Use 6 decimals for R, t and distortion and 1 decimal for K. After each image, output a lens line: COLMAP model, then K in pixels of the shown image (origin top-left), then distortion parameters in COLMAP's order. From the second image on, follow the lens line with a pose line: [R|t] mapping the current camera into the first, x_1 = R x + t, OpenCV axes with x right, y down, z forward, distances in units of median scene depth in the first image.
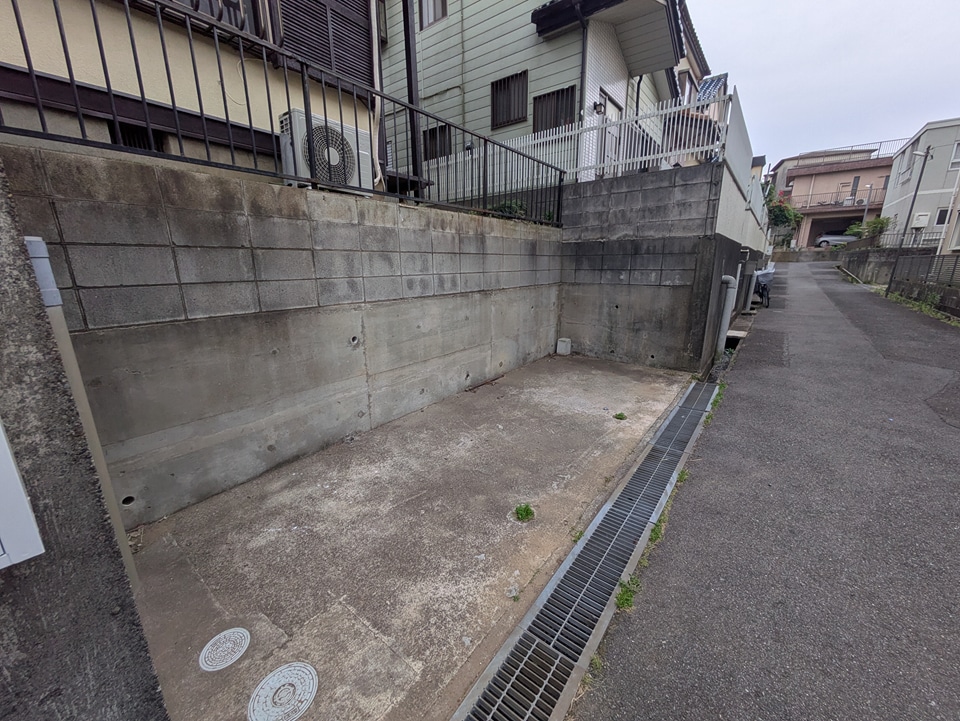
lens RADIAL K [[380.7, 0, 473.6], [0, 380.7, 357.9], [0, 0, 1]] dist [-0.004128, 0.002303]
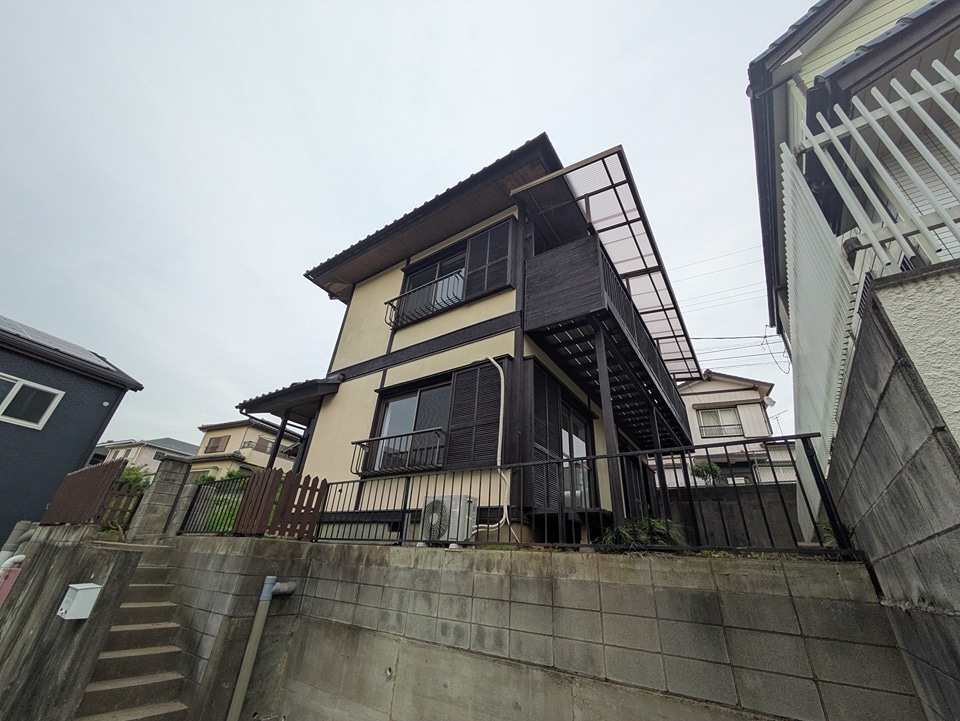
lens RADIAL K [[380.7, 0, 479.4], [0, 380.7, 359.8], [0, 0, 1]] dist [-0.004128, 0.002303]
pose [[0.045244, -0.471503, -0.880703, 1.271650], [-0.297945, 0.835113, -0.462401, -0.413605], [0.953510, 0.283322, -0.102698, 1.152614]]
